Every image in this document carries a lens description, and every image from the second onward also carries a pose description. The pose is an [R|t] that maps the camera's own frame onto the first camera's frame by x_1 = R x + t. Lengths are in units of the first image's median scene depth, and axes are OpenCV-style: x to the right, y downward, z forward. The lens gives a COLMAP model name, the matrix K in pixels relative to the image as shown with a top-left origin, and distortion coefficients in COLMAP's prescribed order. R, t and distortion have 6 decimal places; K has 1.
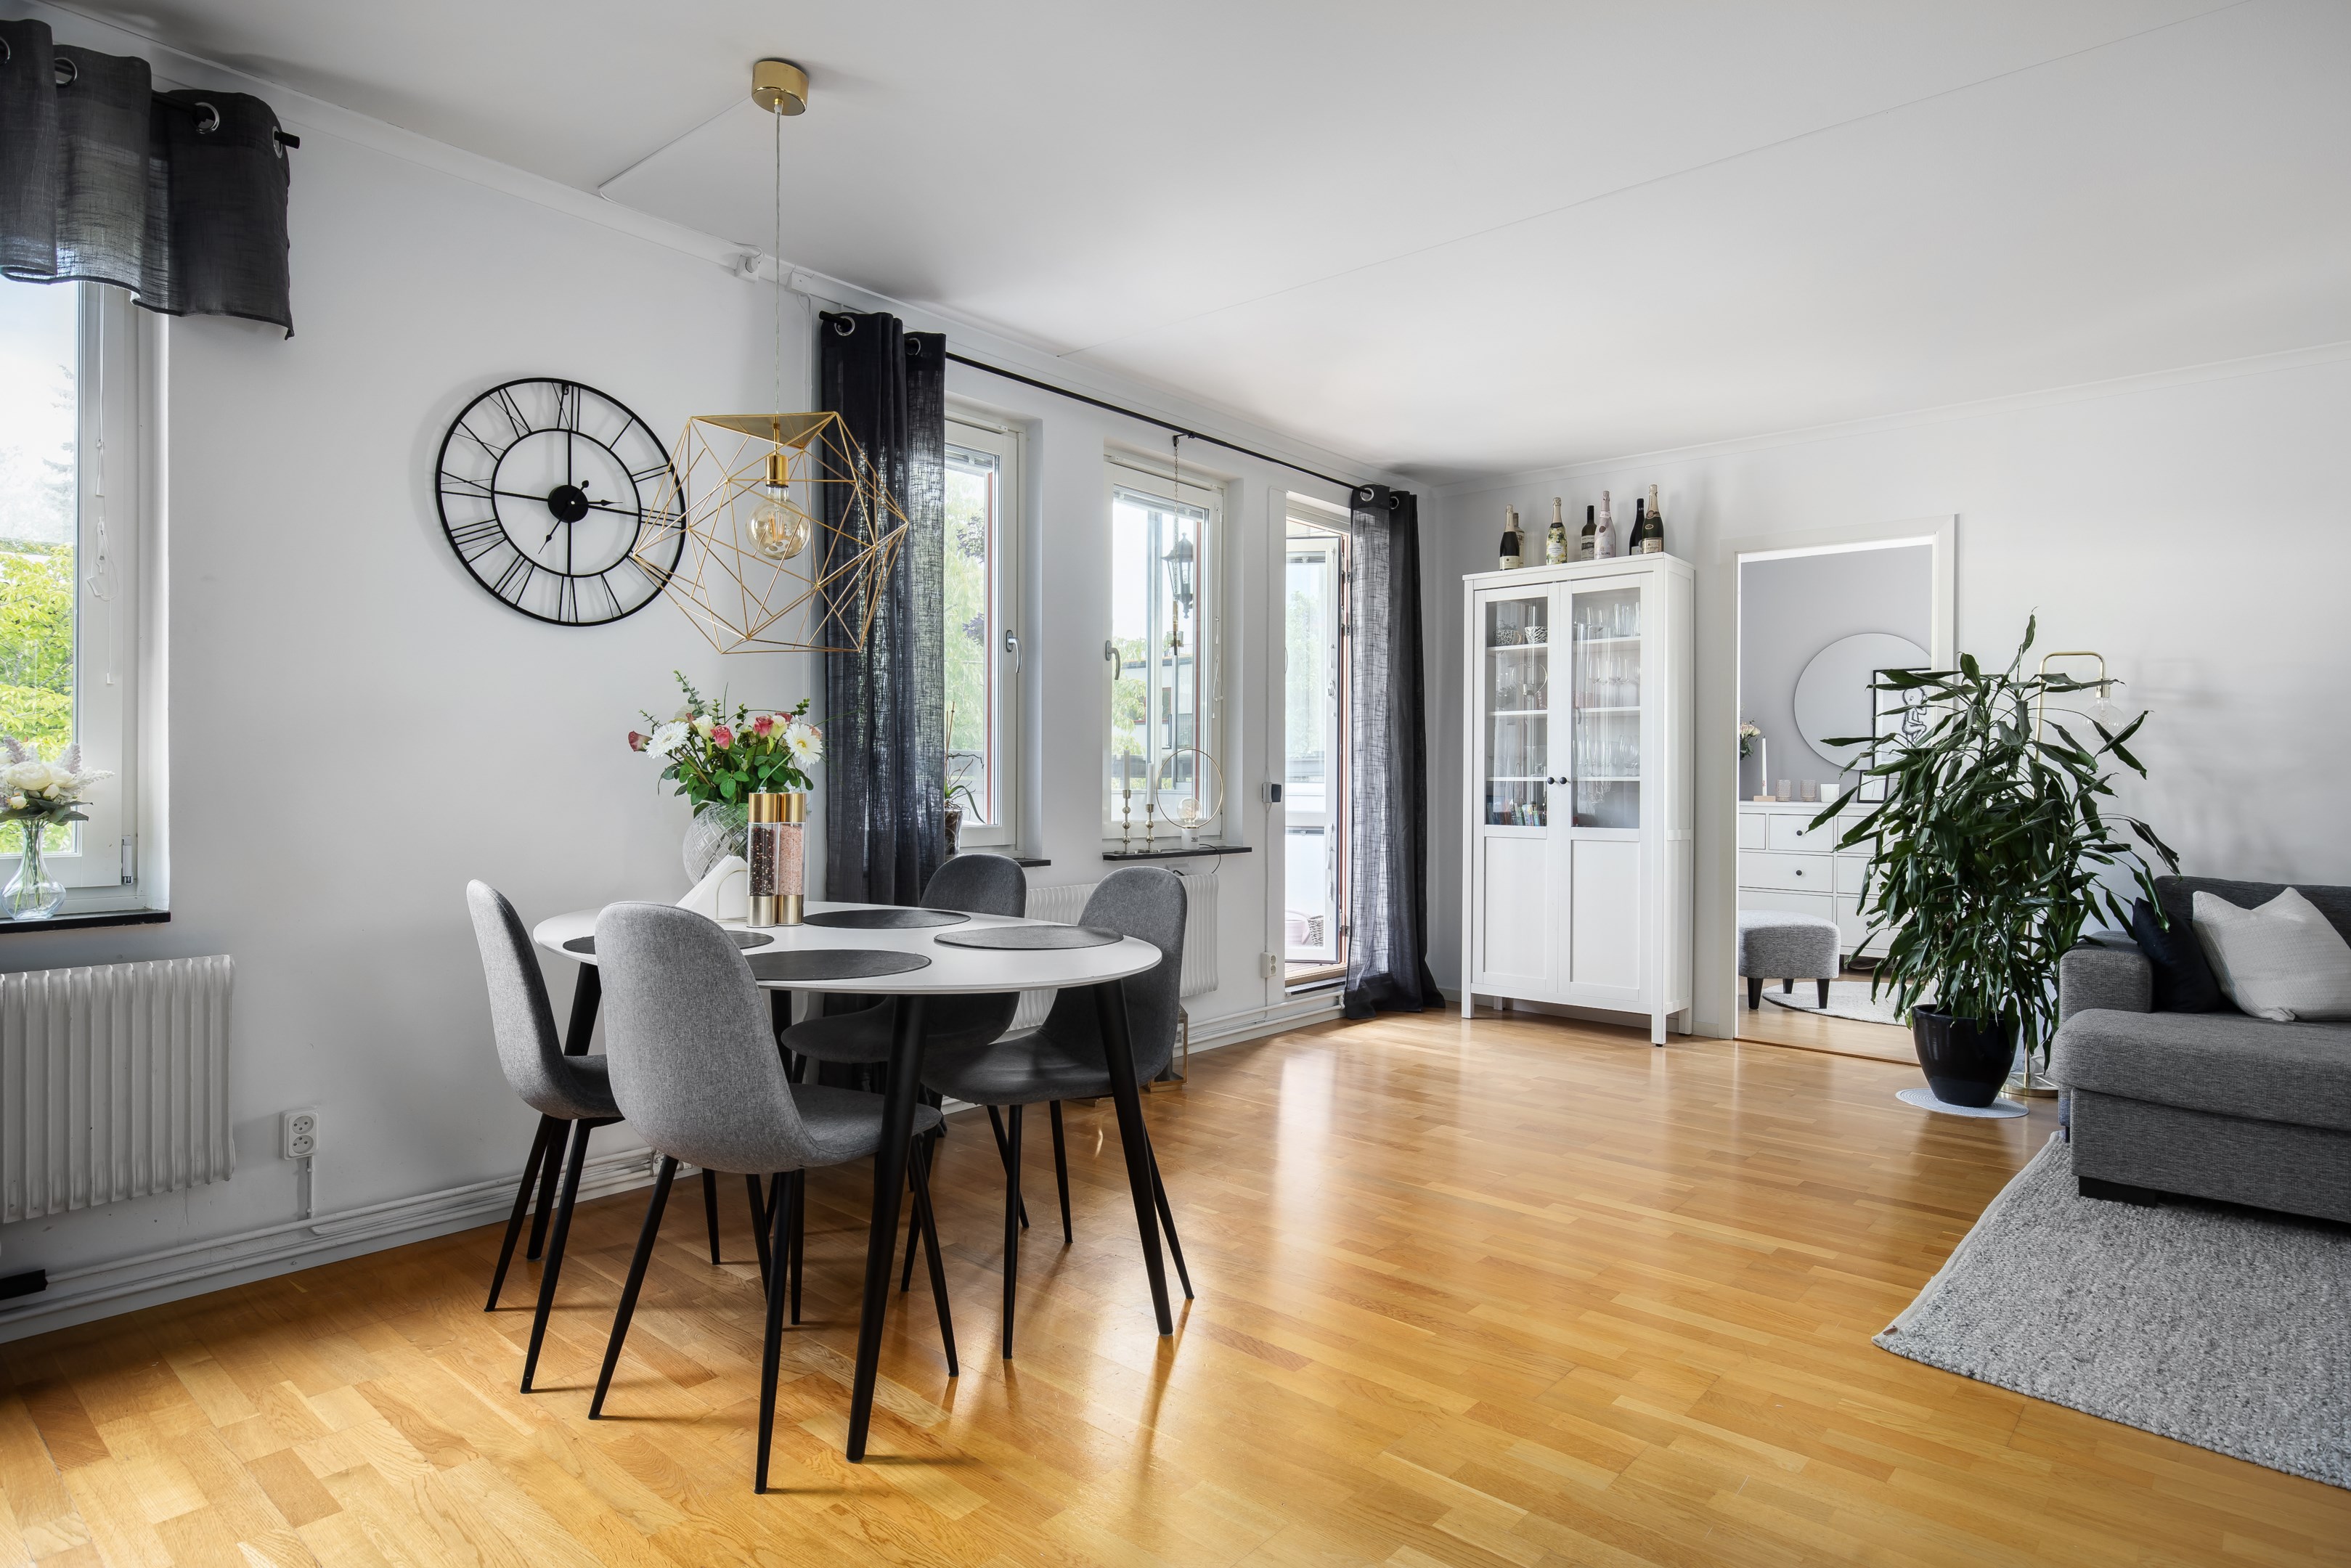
lens RADIAL K [[1283.0, 0, 1165.3], [0, 1283.0, 793.5], [0, 0, 1]] dist [0.003022, -0.002165]
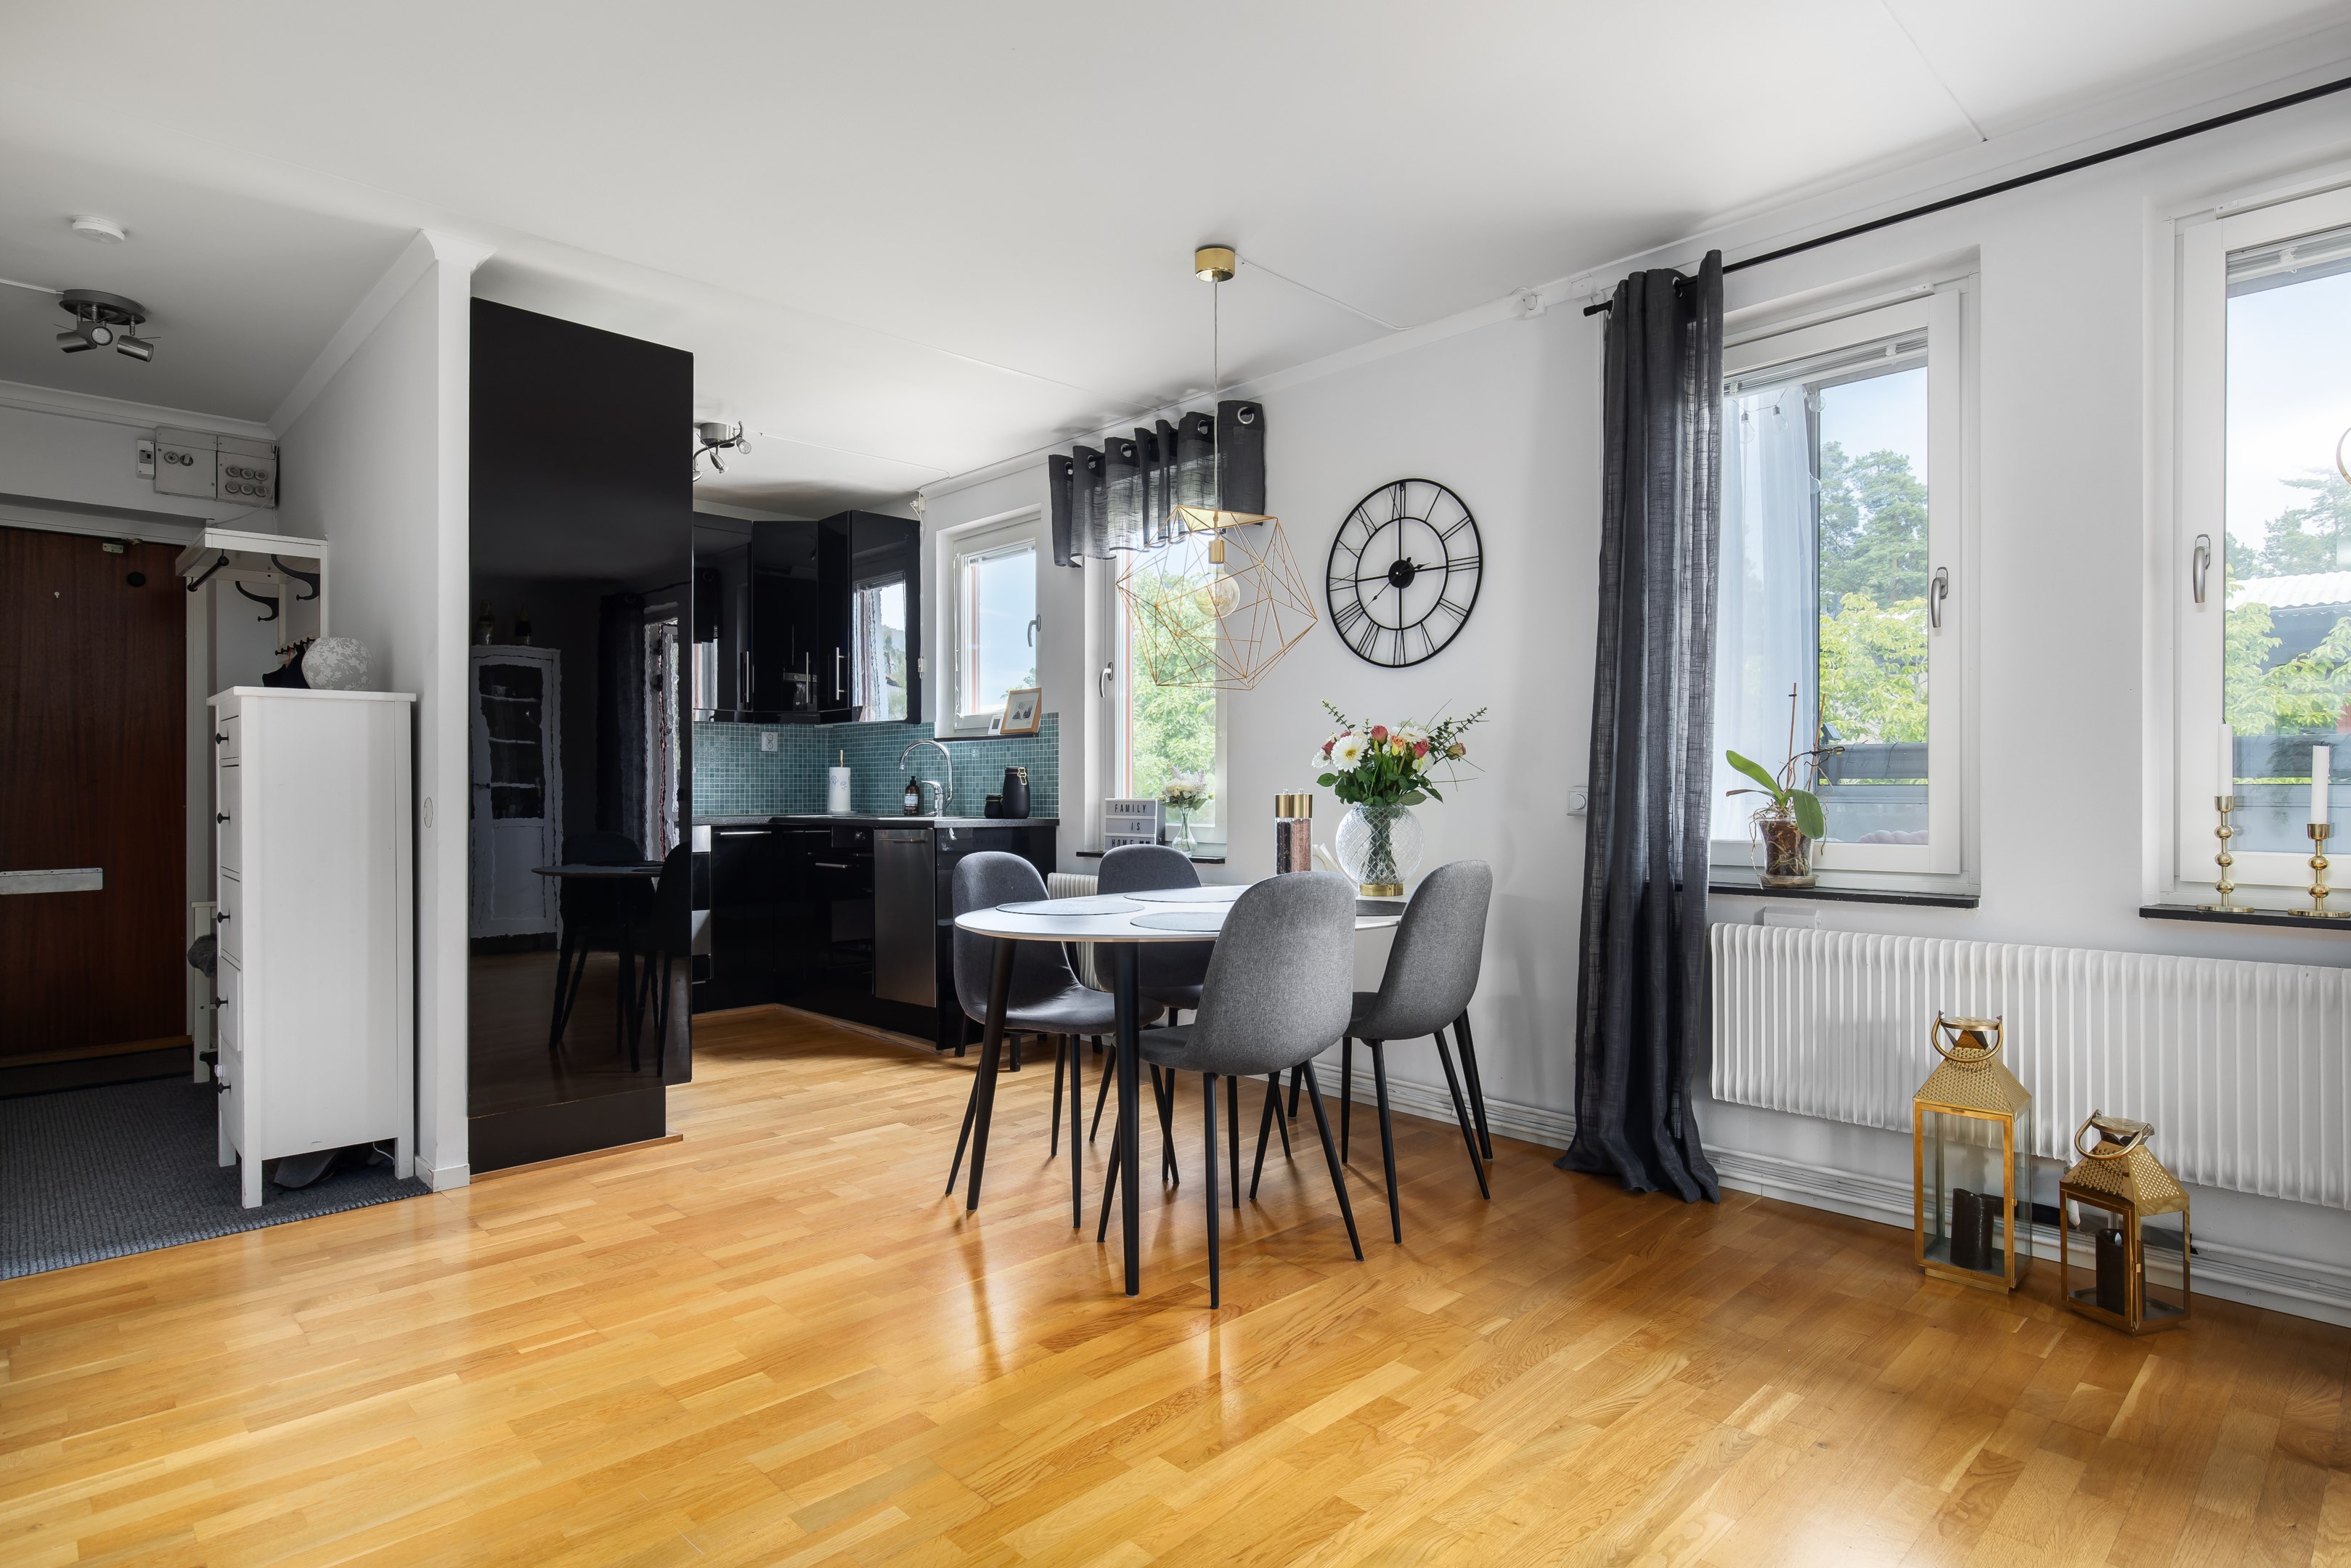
lens RADIAL K [[1237.8, 0, 1162.3], [0, 1237.8, 791.9], [0, 0, 1]] dist [0.003008, 0.001355]
pose [[-0.088122, -0.004066, -0.996101, 0.548513], [-0.009820, 0.999947, -0.003213, 0.001362], [0.996061, 0.009499, -0.088157, 0.591792]]
